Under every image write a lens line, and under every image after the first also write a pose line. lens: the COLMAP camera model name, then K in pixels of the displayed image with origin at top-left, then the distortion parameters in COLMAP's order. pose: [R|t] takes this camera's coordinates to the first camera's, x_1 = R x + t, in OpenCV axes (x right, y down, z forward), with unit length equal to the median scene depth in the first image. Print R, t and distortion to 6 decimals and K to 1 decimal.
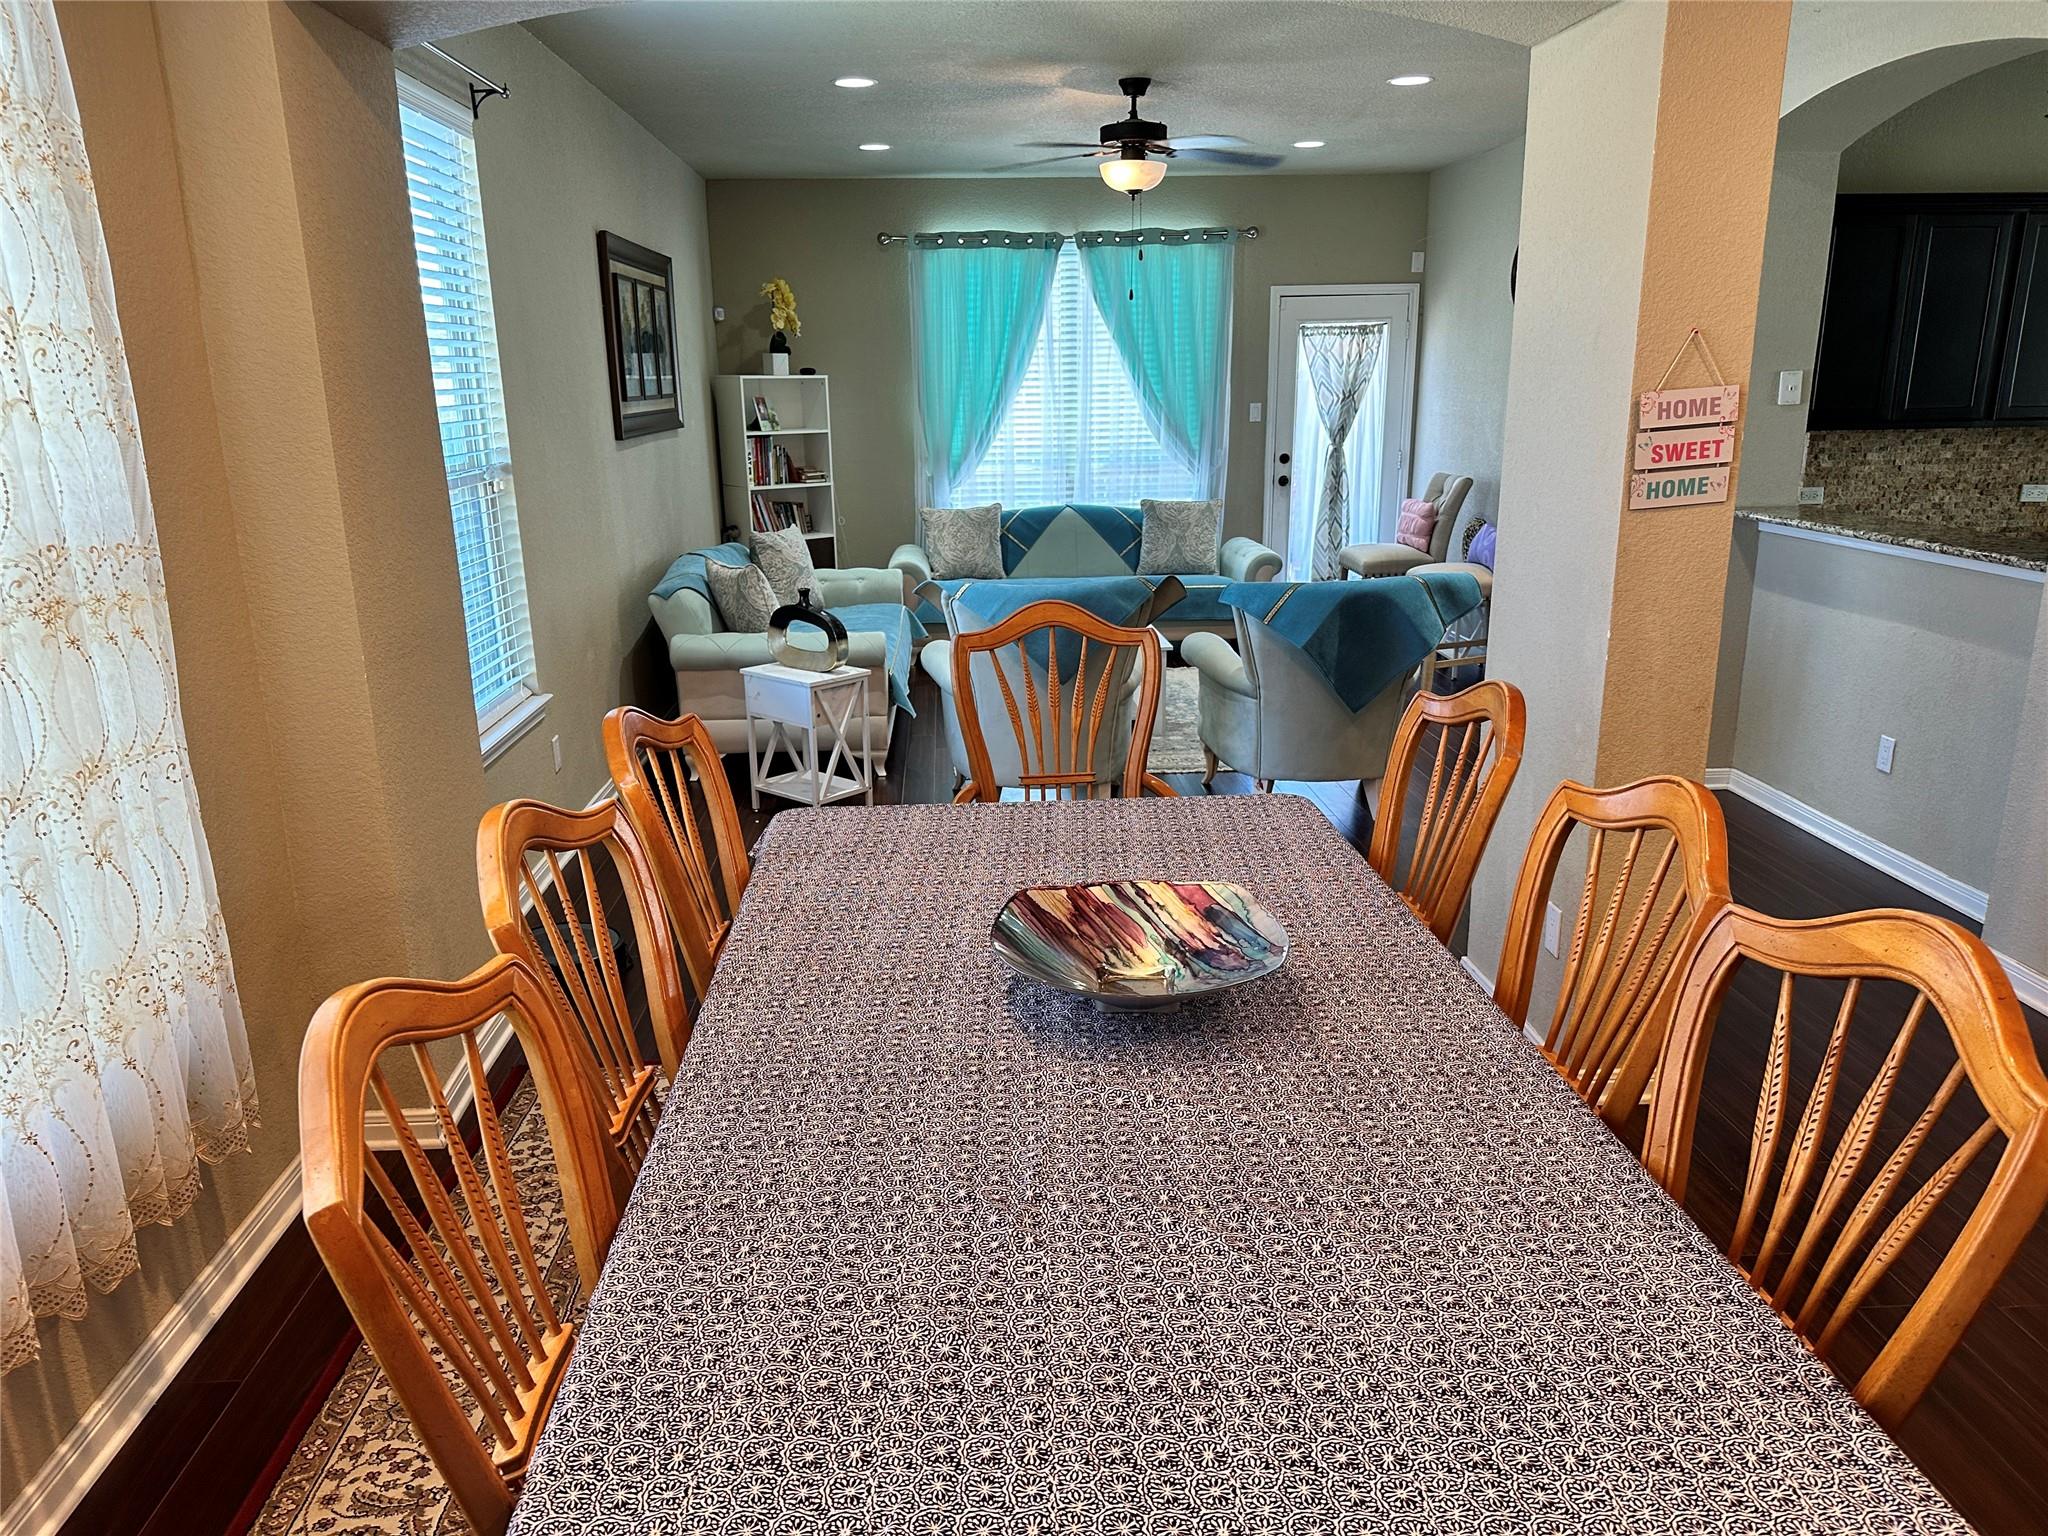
lens RADIAL K [[1428.4, 0, 1006.6], [0, 1428.4, 774.9], [0, 0, 1]] dist [0.181028, -0.328428]
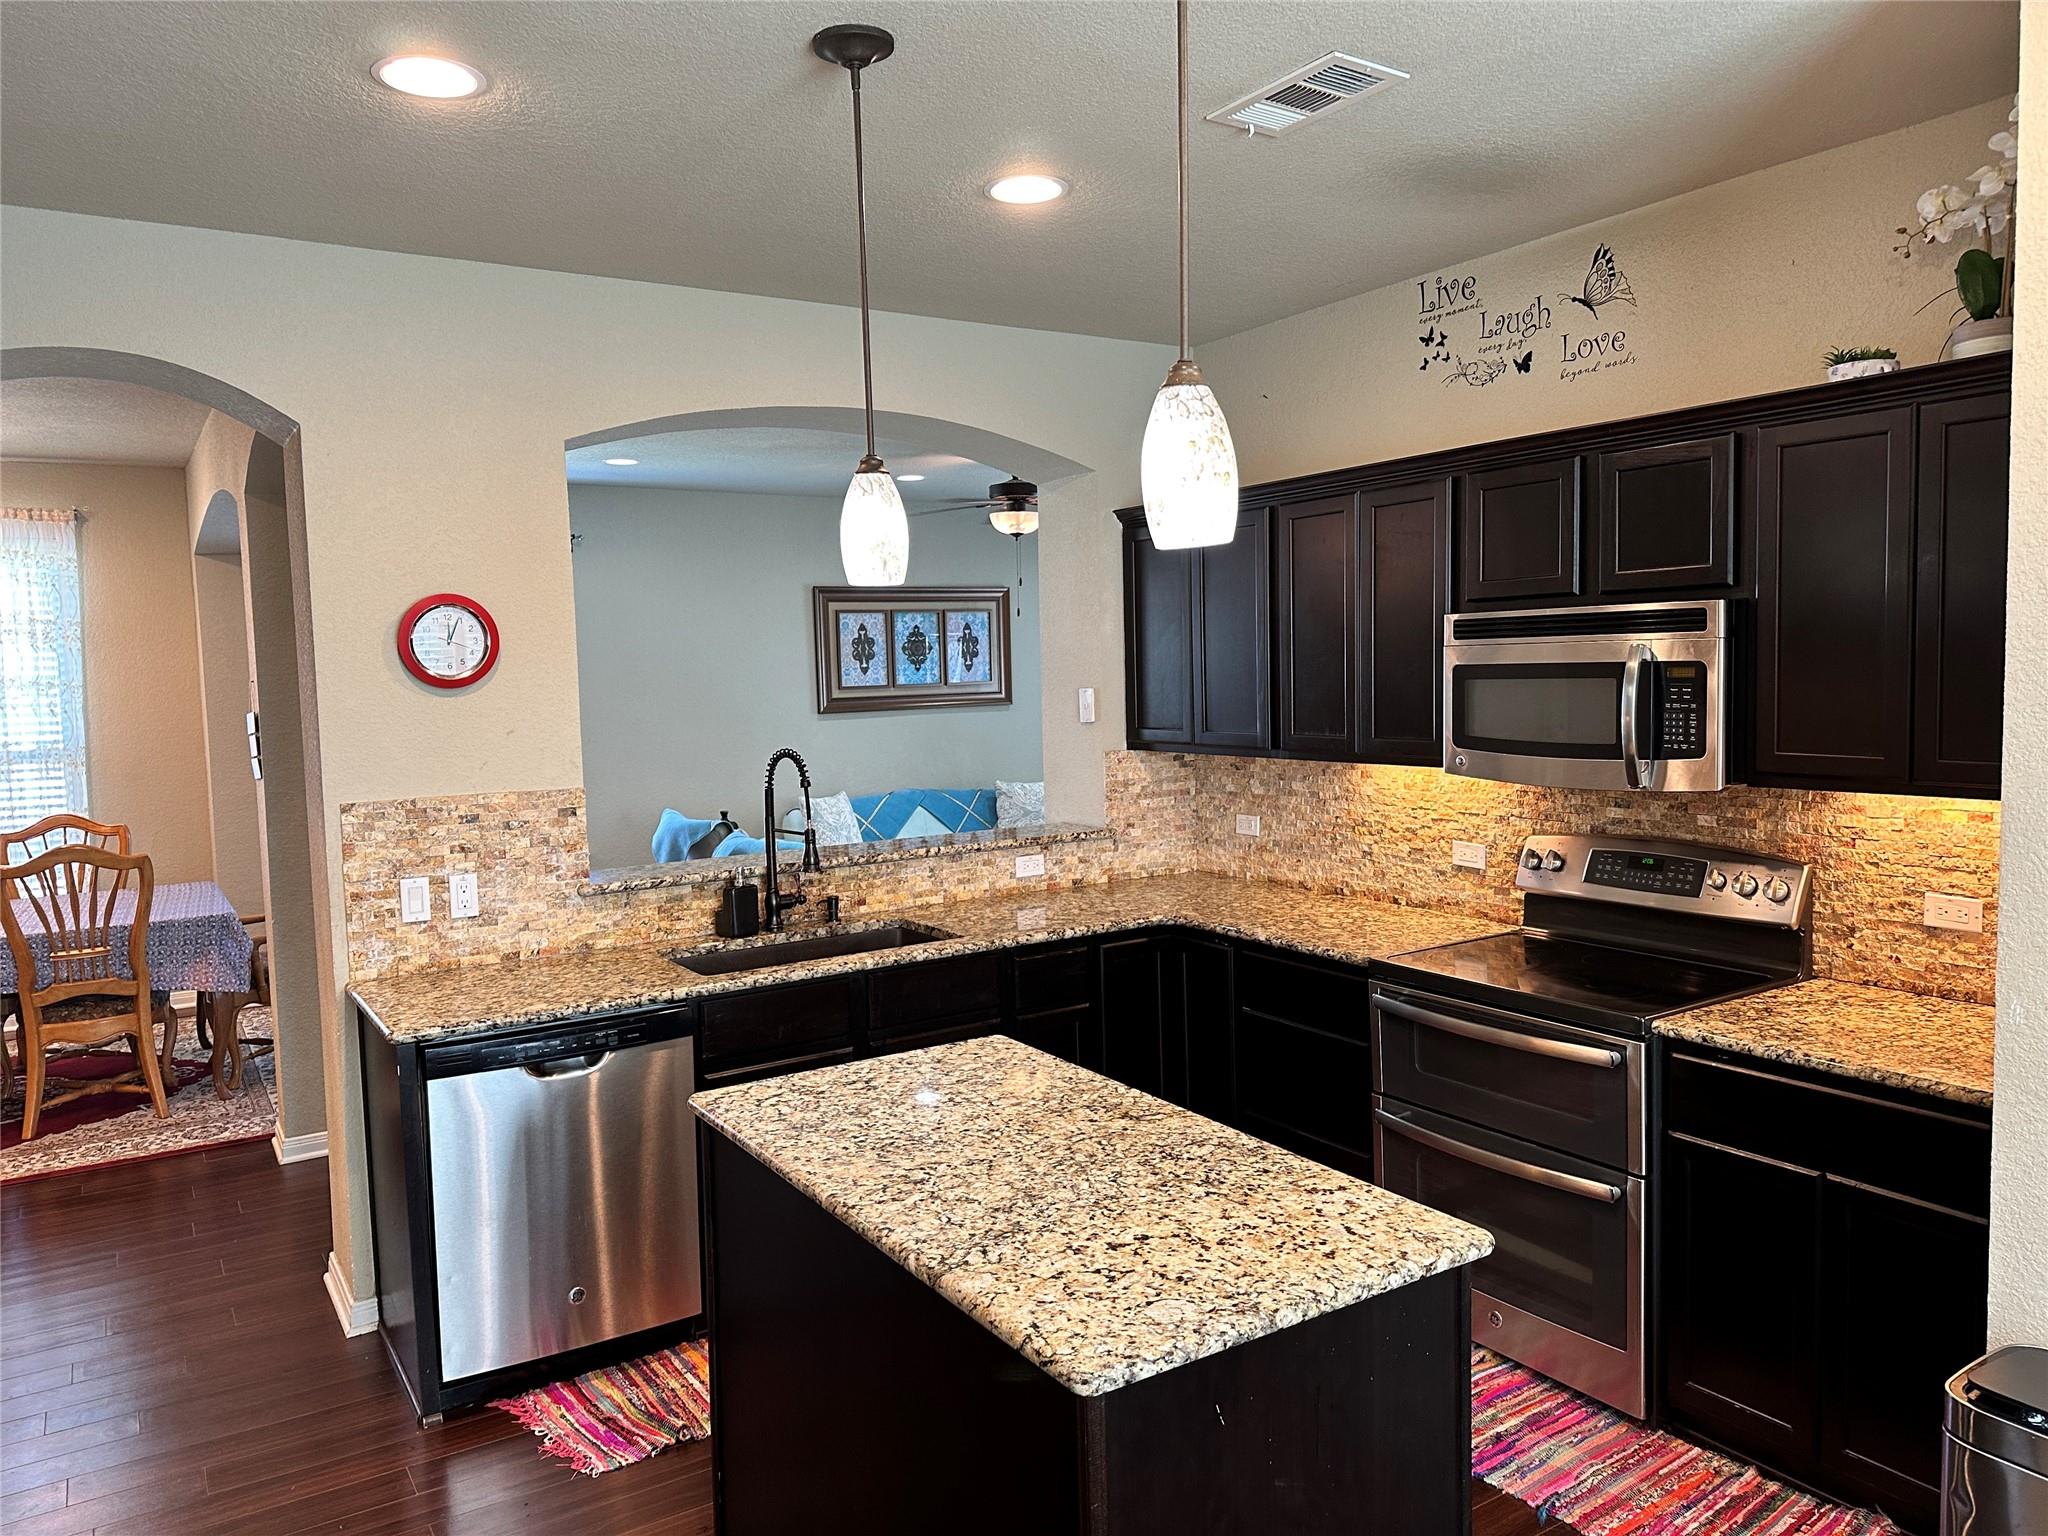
lens RADIAL K [[1425.6, 0, 1023.5], [0, 1425.6, 786.3], [0, 0, 1]] dist [0.106814, -0.163807]
pose [[0.492898, 0.076921, -0.866680, 0.824955], [-0.210814, 0.976963, -0.033185, -0.107079], [0.844162, 0.199065, 0.497759, 0.314608]]
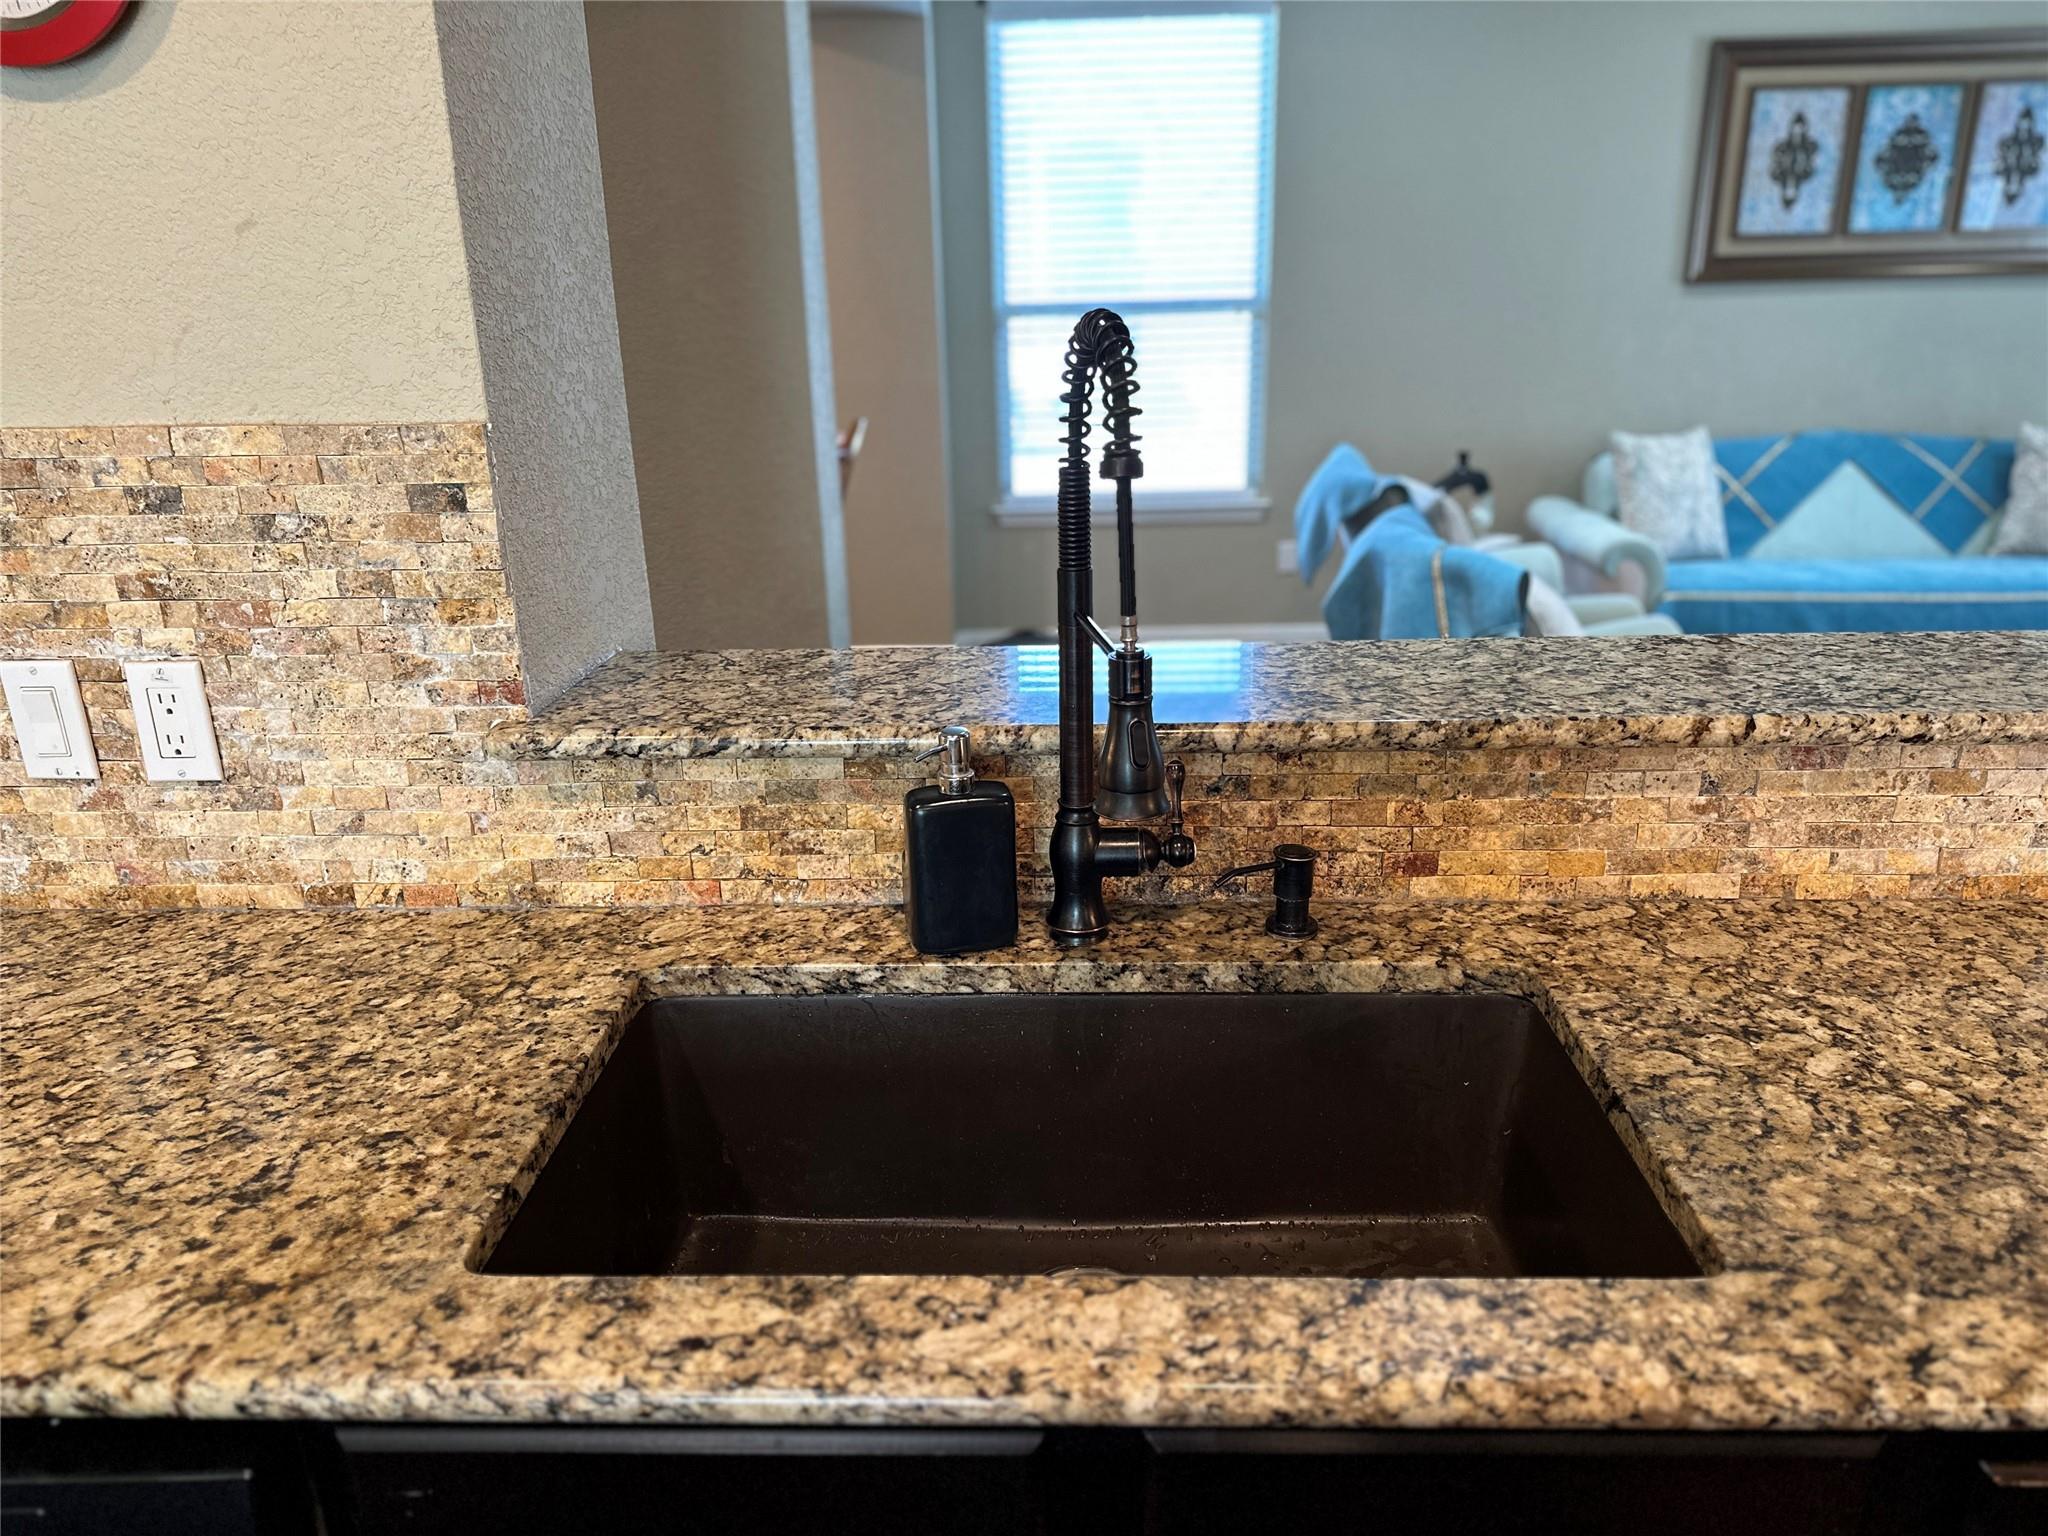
lens RADIAL K [[1430.4, 0, 1038.1], [0, 1430.4, 770.6], [0, 0, 1]] dist [0.084133, -0.124852]
pose [[-0.084329, 0.339909, -0.936670, 0.491840], [-0.241497, 0.905021, 0.350166, -0.124999], [0.966730, 0.255732, 0.005768, 0.490019]]
